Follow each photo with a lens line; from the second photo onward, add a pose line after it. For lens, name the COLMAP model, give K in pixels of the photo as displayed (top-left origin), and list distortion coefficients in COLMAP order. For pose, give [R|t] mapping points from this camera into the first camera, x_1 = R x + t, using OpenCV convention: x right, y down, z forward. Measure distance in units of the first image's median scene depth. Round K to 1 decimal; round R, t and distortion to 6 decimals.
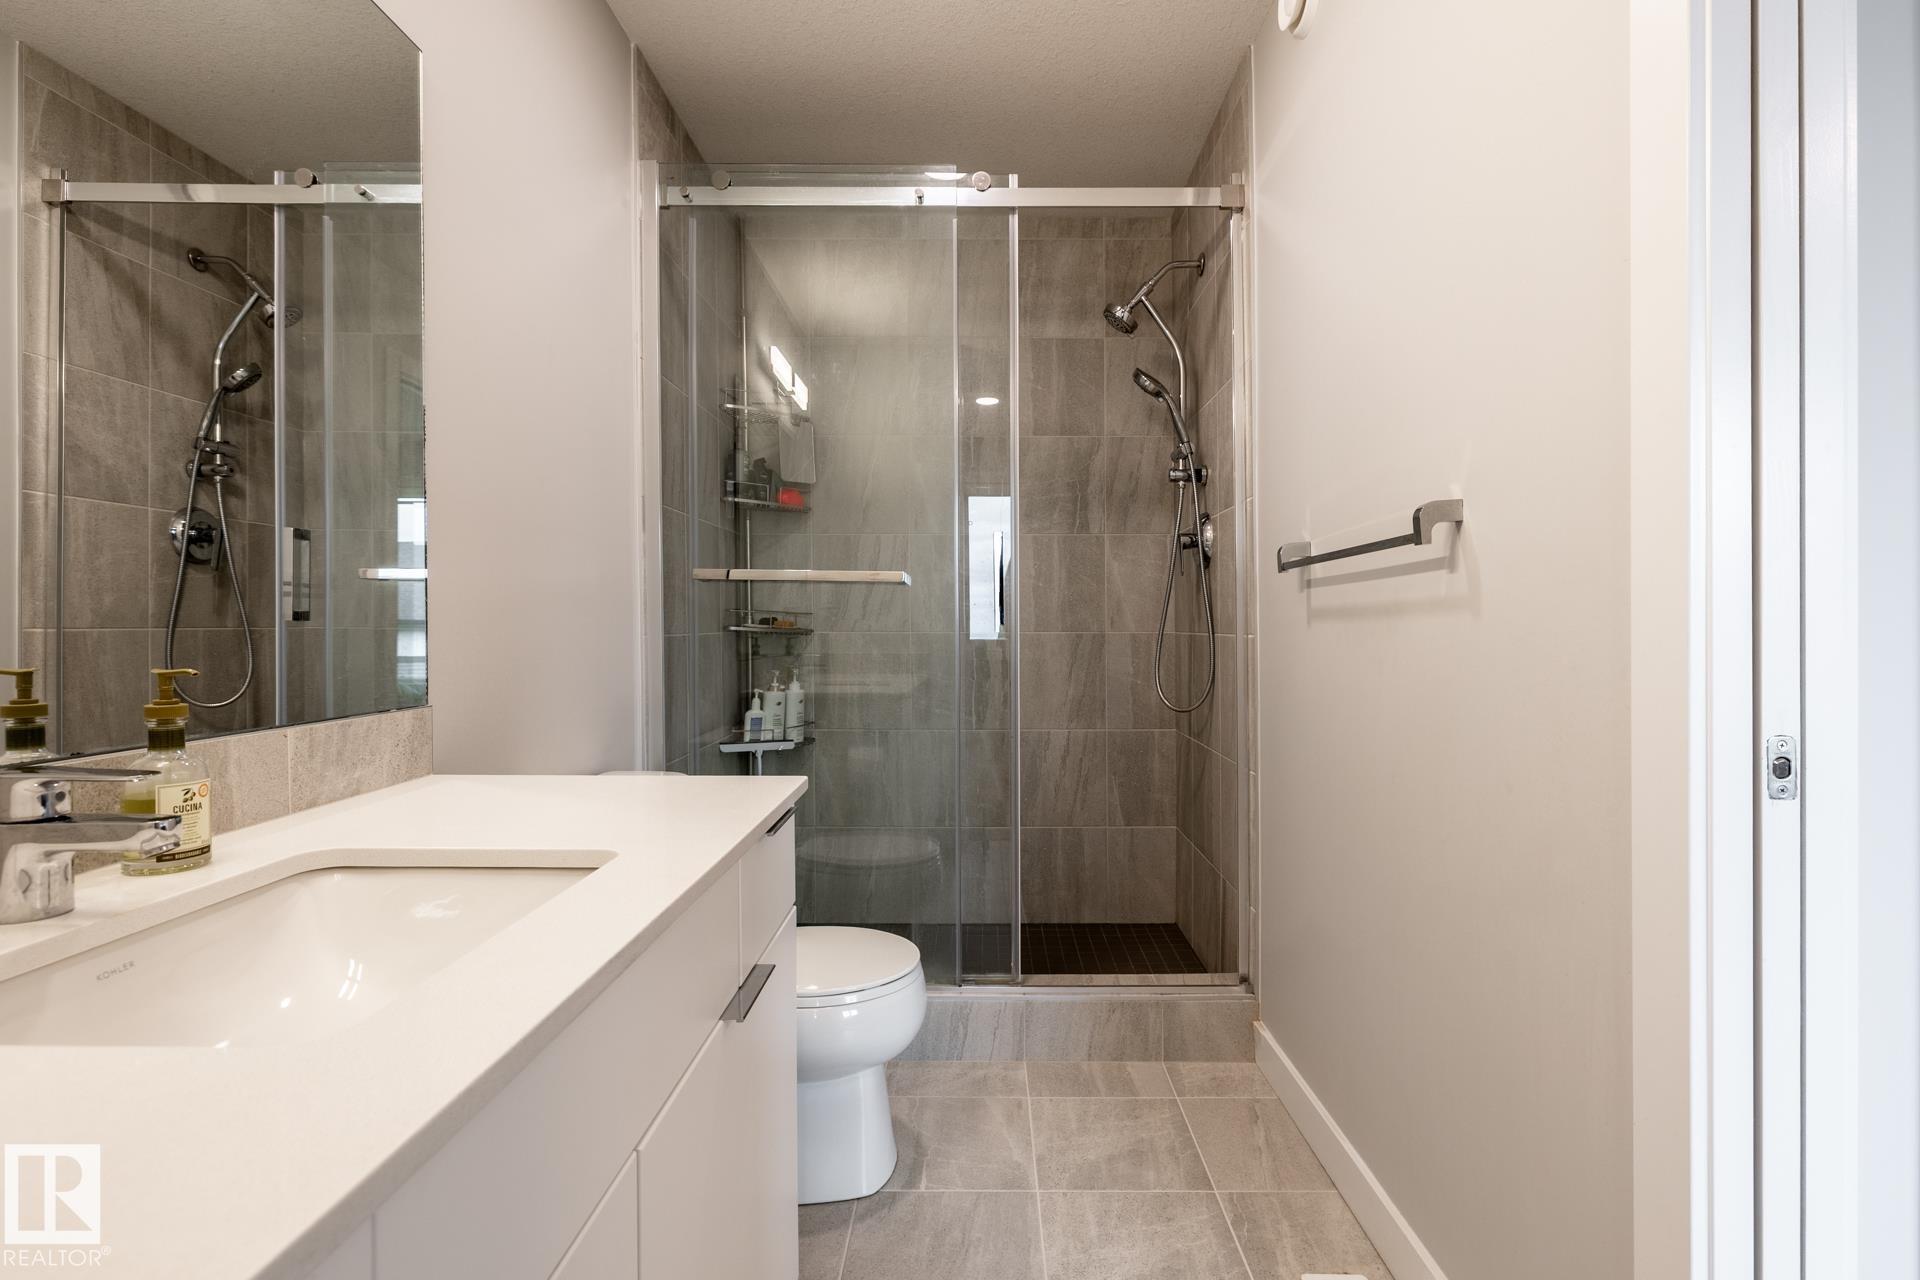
lens RADIAL K [[938.7, 0, 1009.1], [0, 938.7, 636.2], [0, 0, 1]] dist [0.003165, 0.001354]
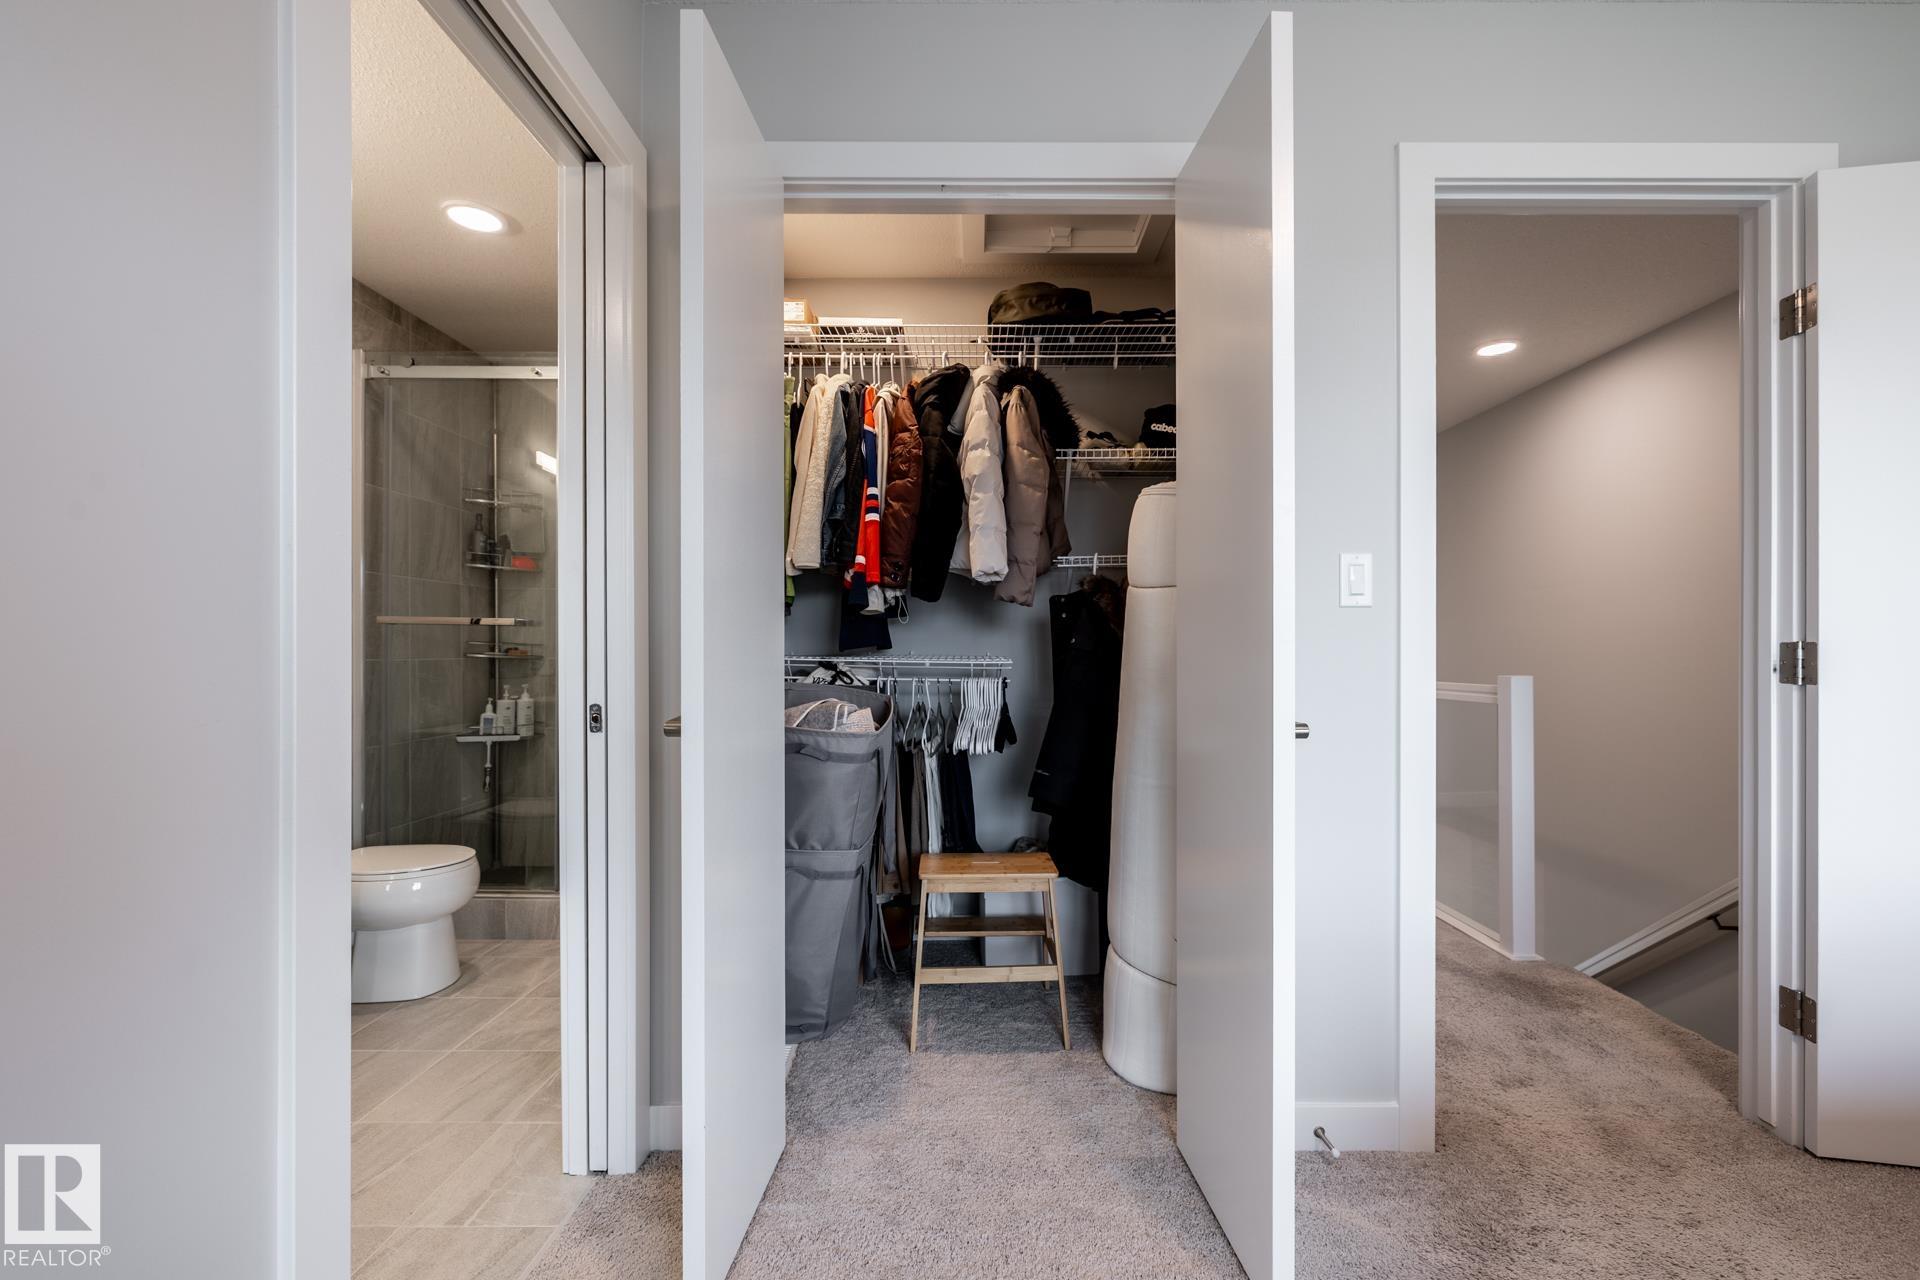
lens RADIAL K [[823.4, 0, 1001.6], [0, 823.4, 656.8], [0, 0, 1]] dist [-0.009109, 0.003390]
pose [[0.999804, 0.003935, 0.019419, 0.483987], [-0.003741, 0.999943, -0.010018, 0.003465], [-0.019457, 0.009943, 0.999761, -0.262085]]
